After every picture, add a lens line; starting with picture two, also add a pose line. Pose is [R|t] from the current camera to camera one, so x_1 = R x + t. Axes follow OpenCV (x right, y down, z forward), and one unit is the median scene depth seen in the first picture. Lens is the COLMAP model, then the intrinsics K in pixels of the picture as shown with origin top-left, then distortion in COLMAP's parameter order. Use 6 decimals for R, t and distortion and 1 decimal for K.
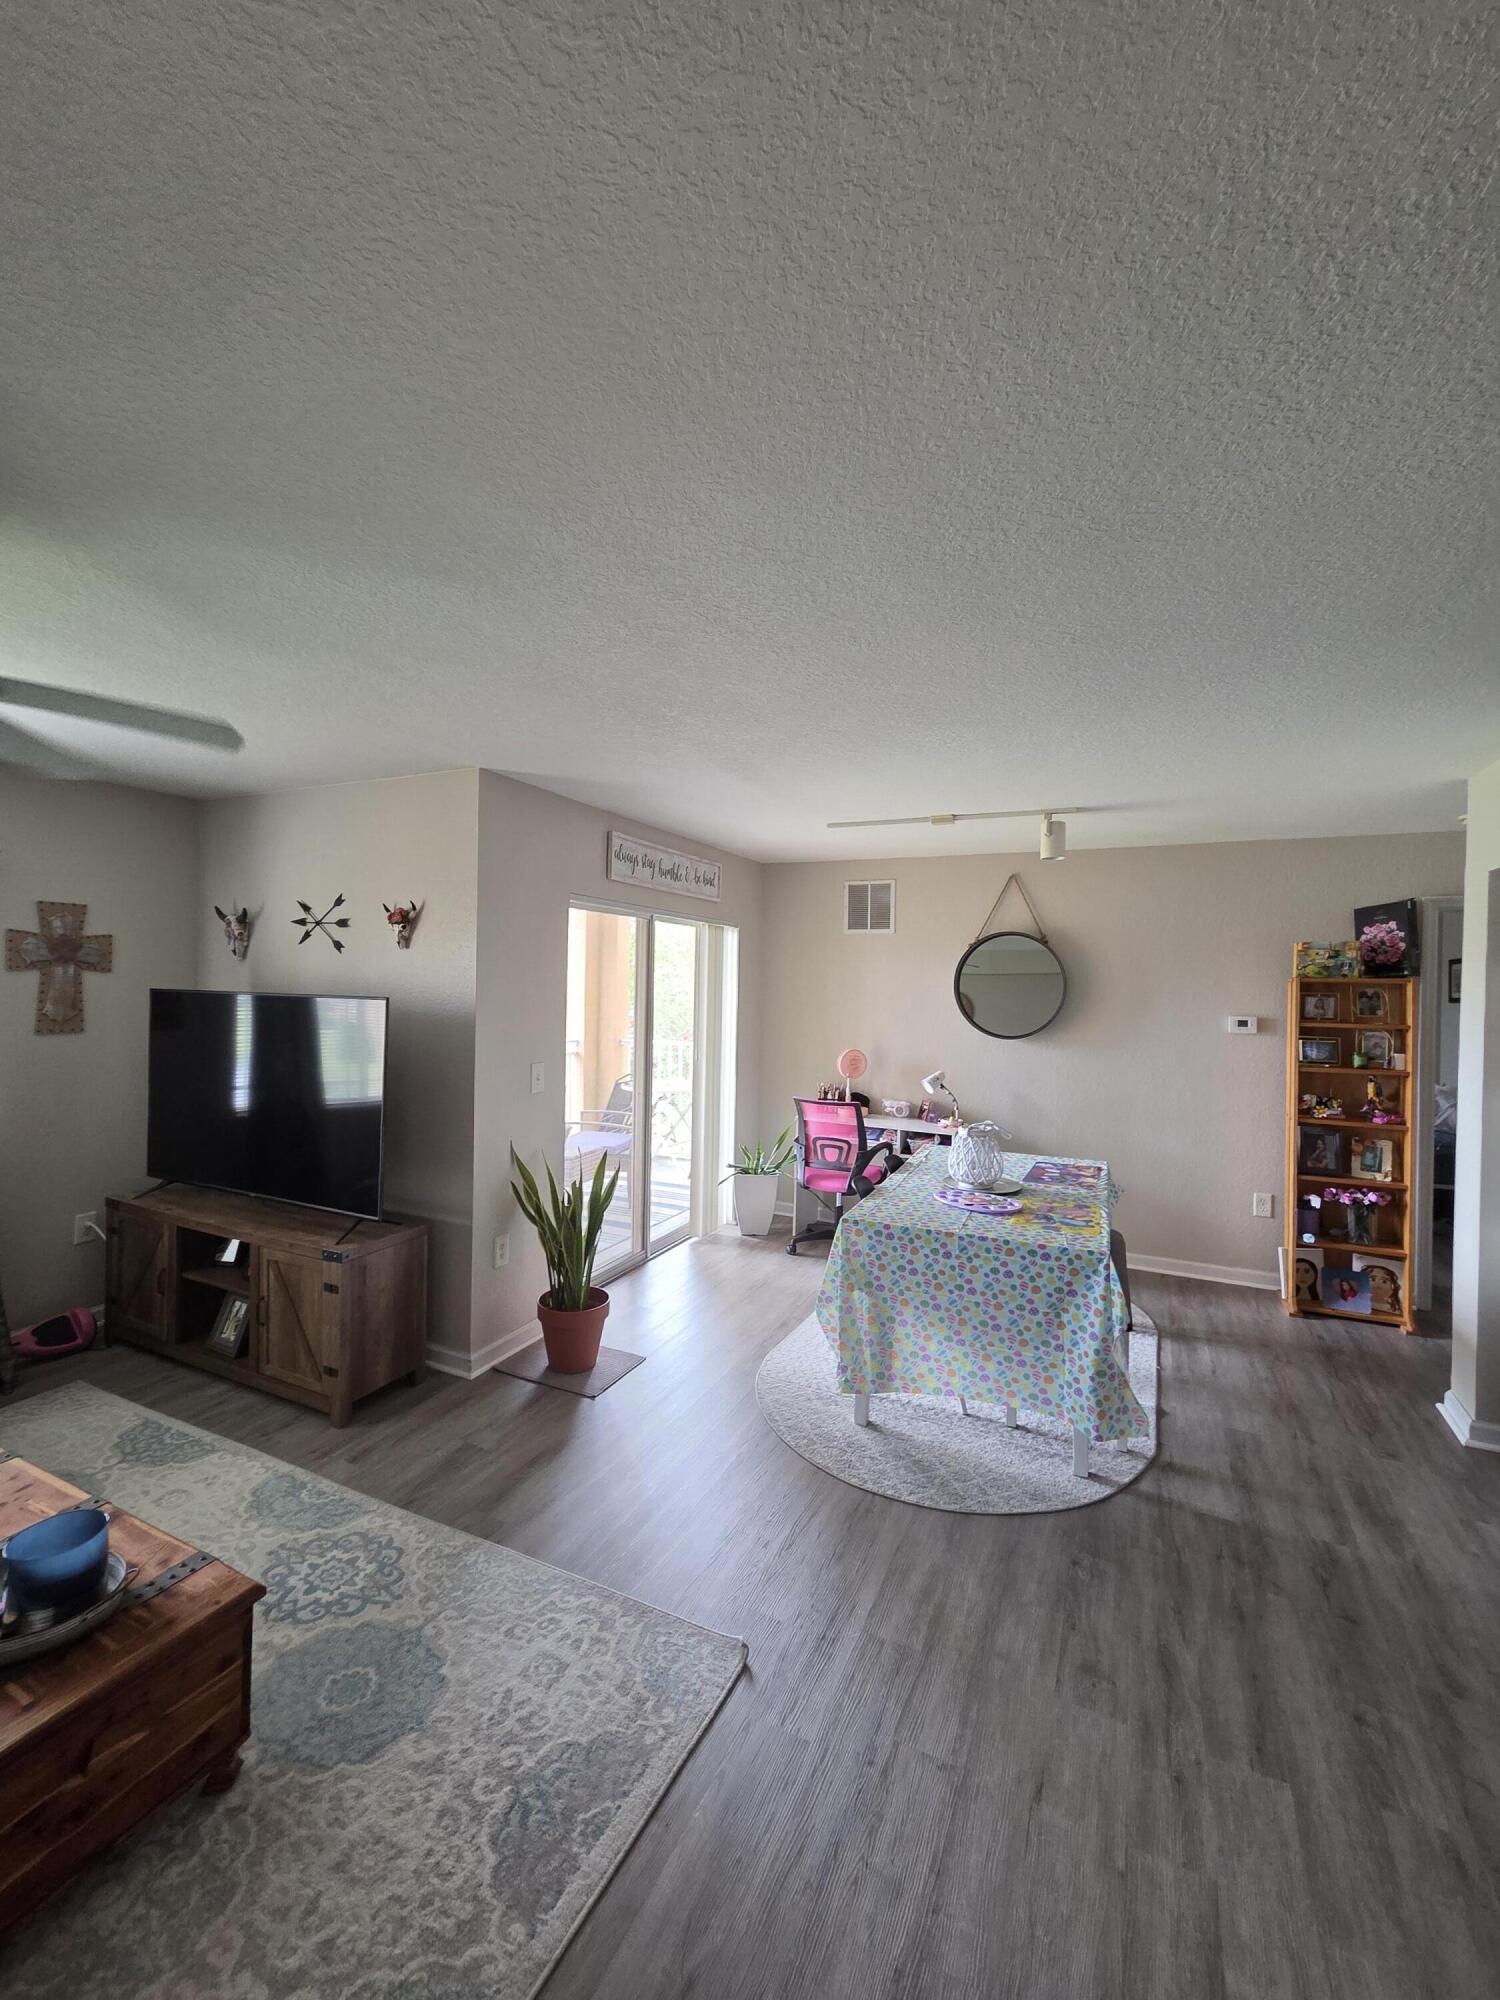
lens RADIAL K [[827.0, 0, 755.8], [0, 827.0, 979.6], [0, 0, 1]] dist [0.000909, -0.000642]
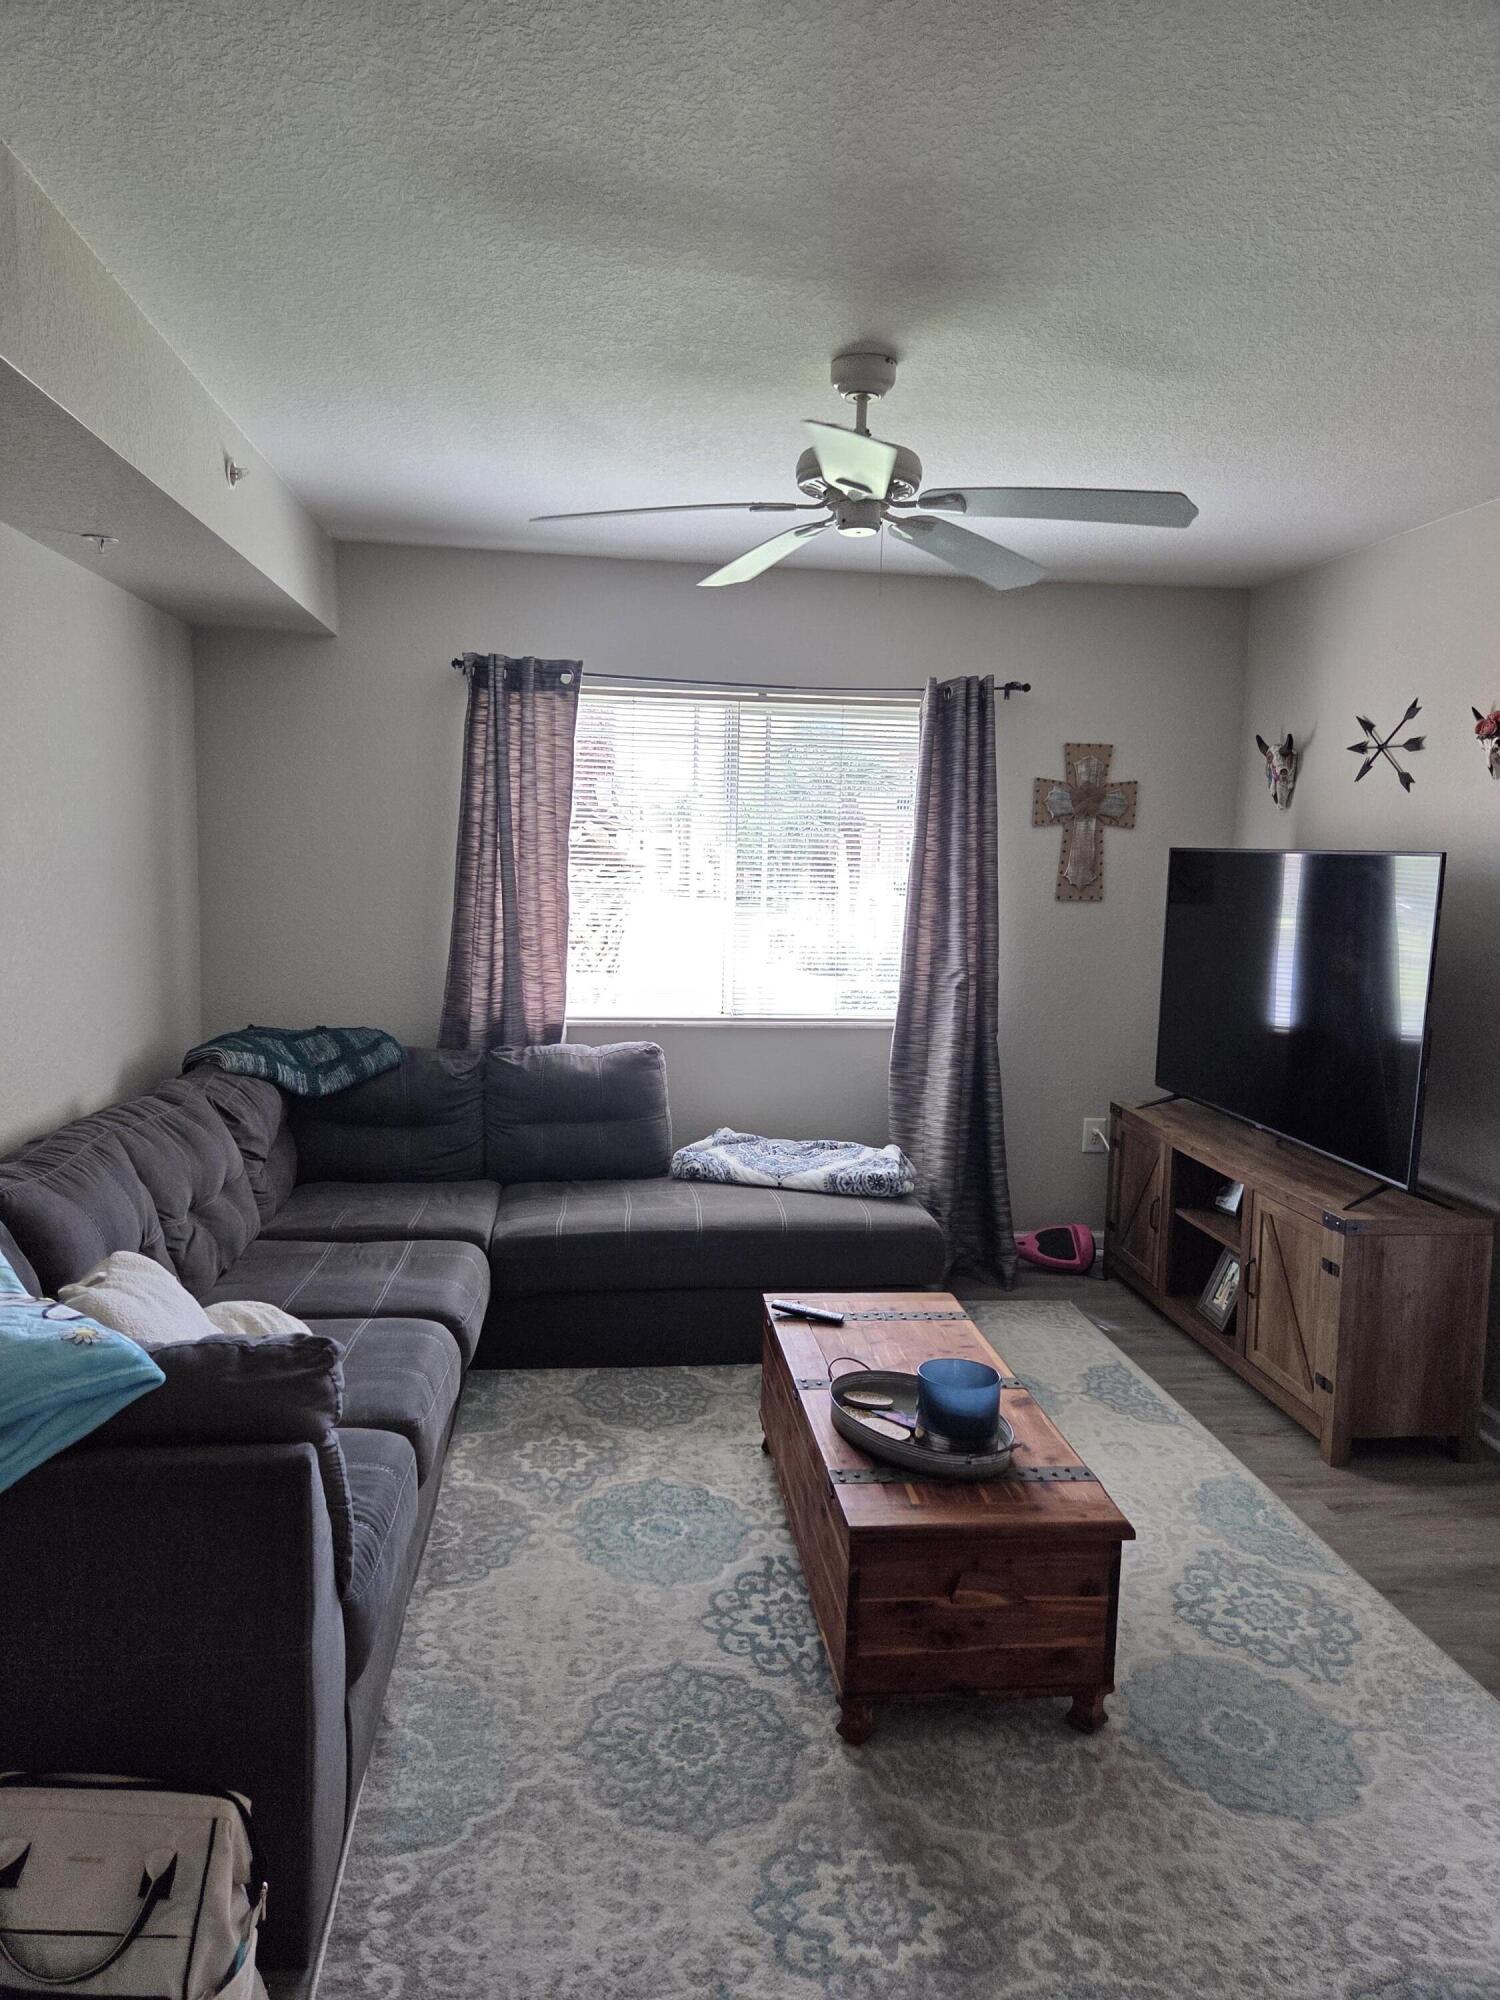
lens RADIAL K [[1405.4, 0, 750.0], [0, 1405.4, 1000.0], [0, 0, 1]] dist [0.086683, -0.084305]
pose [[0.518401, 0.080937, -0.851299, 0.238491], [-0.016408, 0.996269, 0.084728, 0.053903], [0.854980, -0.029955, 0.517794, -0.036218]]
